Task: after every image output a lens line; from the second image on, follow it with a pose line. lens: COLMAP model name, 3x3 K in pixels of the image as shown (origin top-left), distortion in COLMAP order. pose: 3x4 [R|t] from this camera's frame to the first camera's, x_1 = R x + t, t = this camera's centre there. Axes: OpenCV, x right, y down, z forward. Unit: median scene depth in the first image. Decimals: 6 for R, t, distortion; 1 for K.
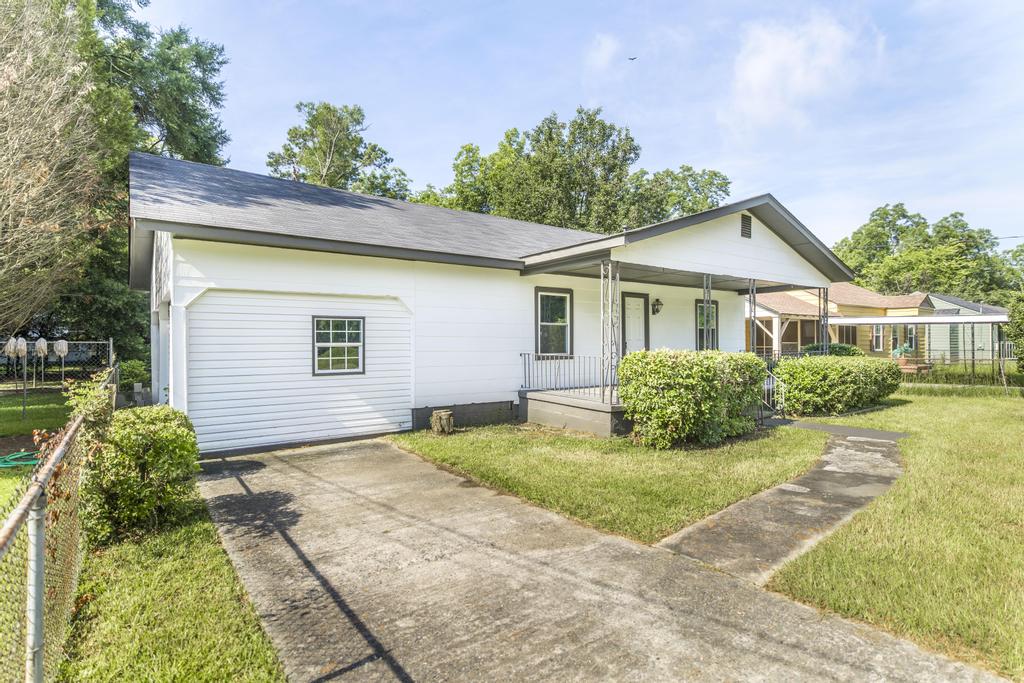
lens RADIAL K [[523.1, 0, 512.0], [0, 523.1, 341.5], [0, 0, 1]] dist [0.002592, 0.000117]
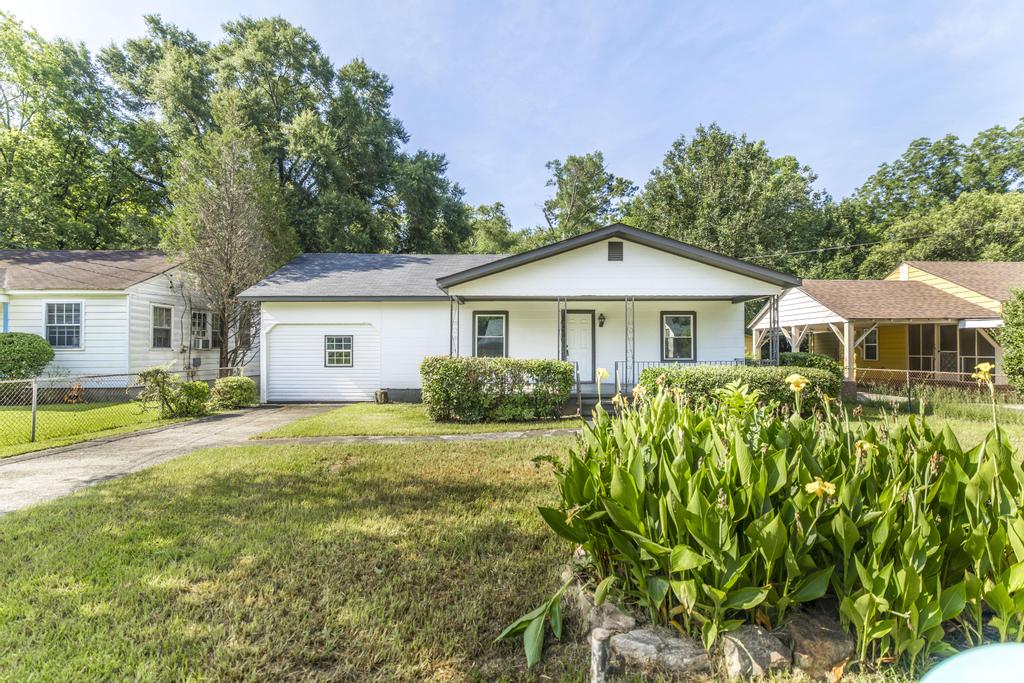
lens RADIAL K [[480.8, 0, 512.0], [0, 480.8, 341.5], [0, 0, 1]] dist [0.000731, 0.000443]
pose [[0.800193, -0.003934, -0.599729, 0.899116], [-0.002070, 0.999954, -0.009321, -0.008978], [0.599738, 0.008700, 0.800149, 0.005083]]
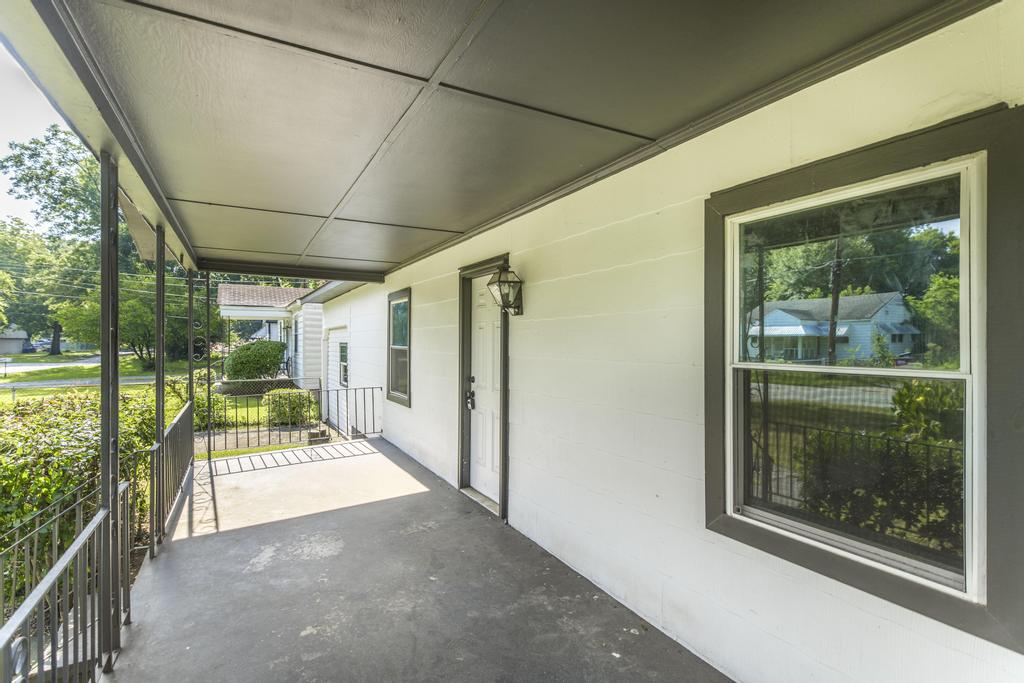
lens RADIAL K [[497.0, 0, 512.0], [0, 497.0, 341.5], [0, 0, 1]] dist [0.003469, 0.000244]
pose [[-0.131112, 0.007099, -0.991342, 0.660840], [0.004072, 0.999970, 0.006622, -0.044518], [0.991359, -0.003168, -0.131137, 1.215392]]
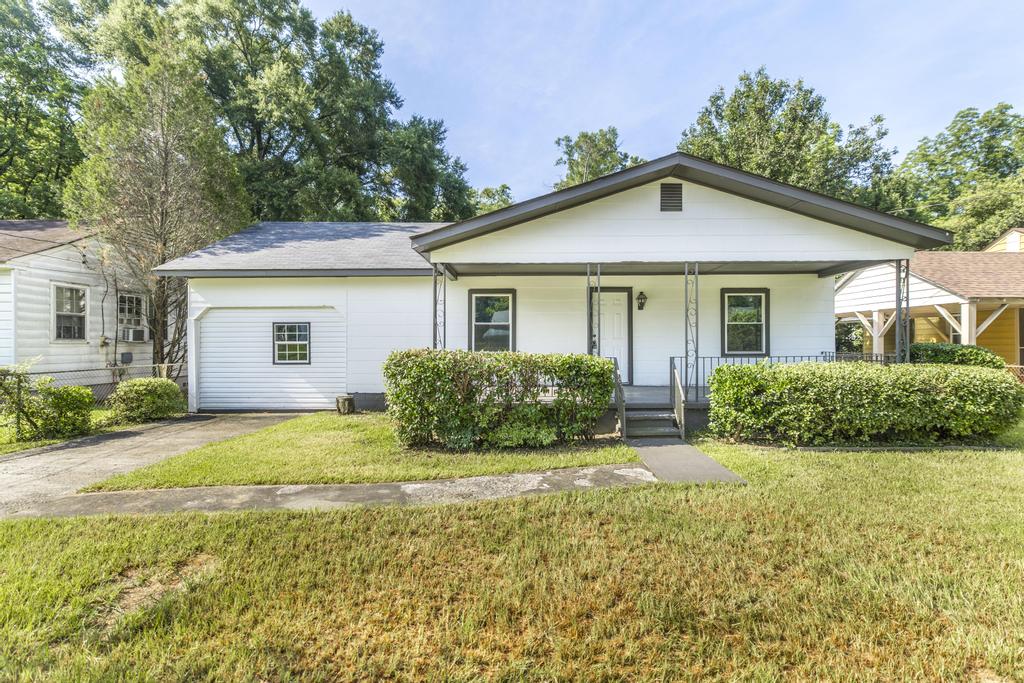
lens RADIAL K [[480.8, 0, 512.0], [0, 480.8, 341.5], [0, 0, 1]] dist [0.000731, 0.000443]
pose [[0.791719, 0.002529, -0.610880, 0.701034], [0.000968, 0.999985, 0.005394, -0.002644], [0.610885, -0.004862, 0.791705, 0.261835]]
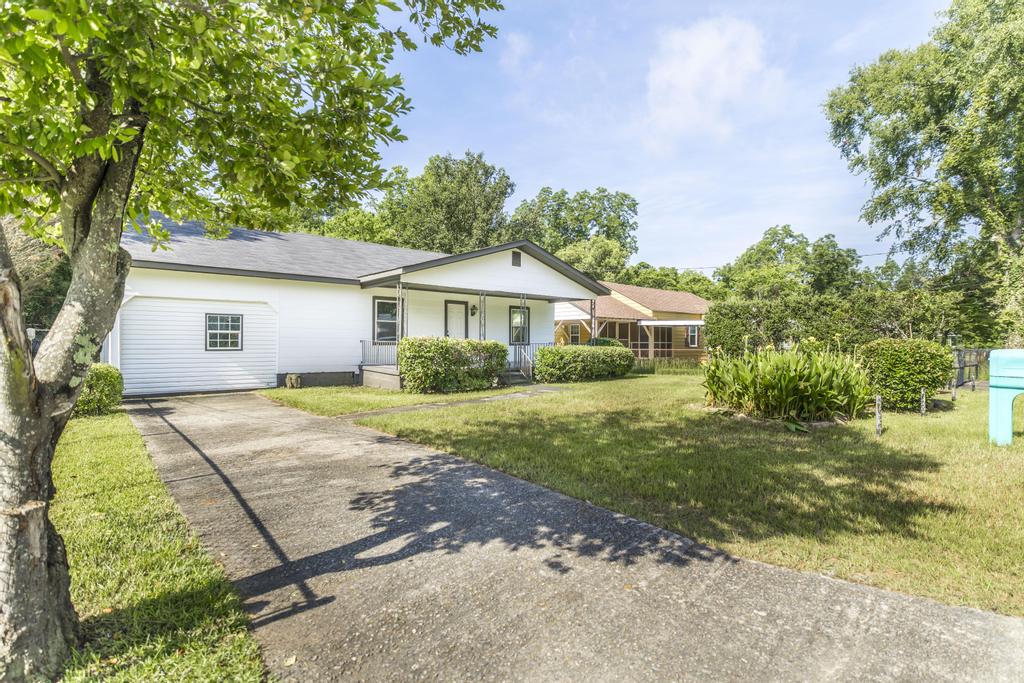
lens RADIAL K [[497.0, 0, 512.0], [0, 497.0, 341.5], [0, 0, 1]] dist [0.003469, 0.000244]
pose [[0.996742, 0.010195, 0.080007, 0.319521], [-0.010282, 0.999947, 0.000677, 0.019590], [-0.079996, -0.001497, 0.996794, -0.438633]]
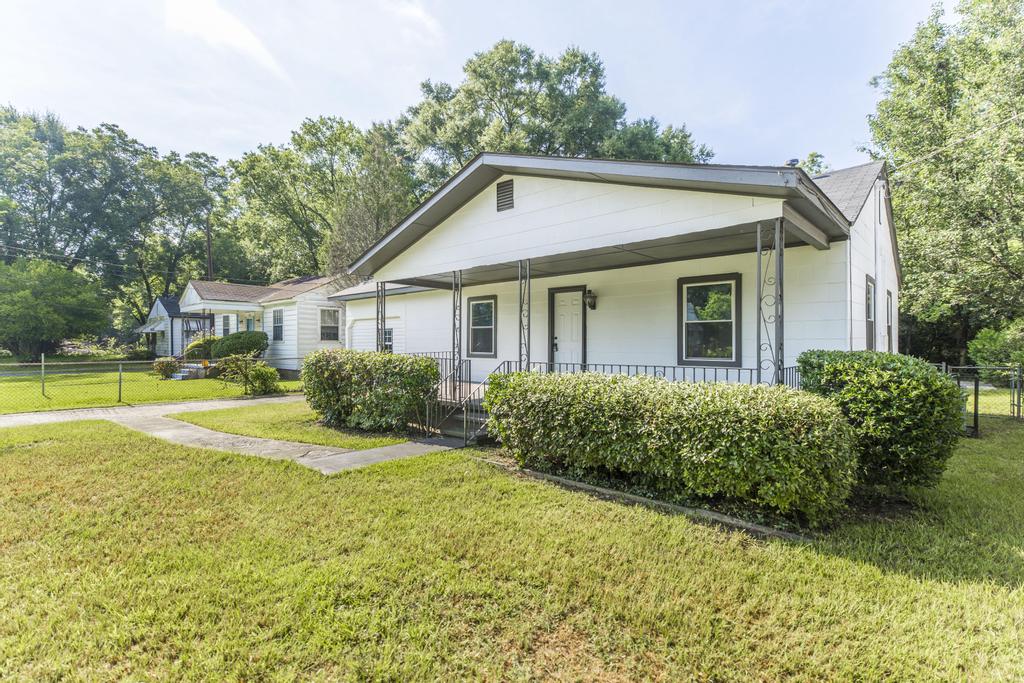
lens RADIAL K [[475.8, 0, 512.0], [0, 475.8, 341.5], [0, 0, 1]] dist [-0.001438, -0.000078]
pose [[0.175229, 0.004196, -0.984519, 1.139654], [0.000501, 0.999990, 0.004351, -0.006376], [0.984528, -0.001256, 0.175225, 0.879886]]
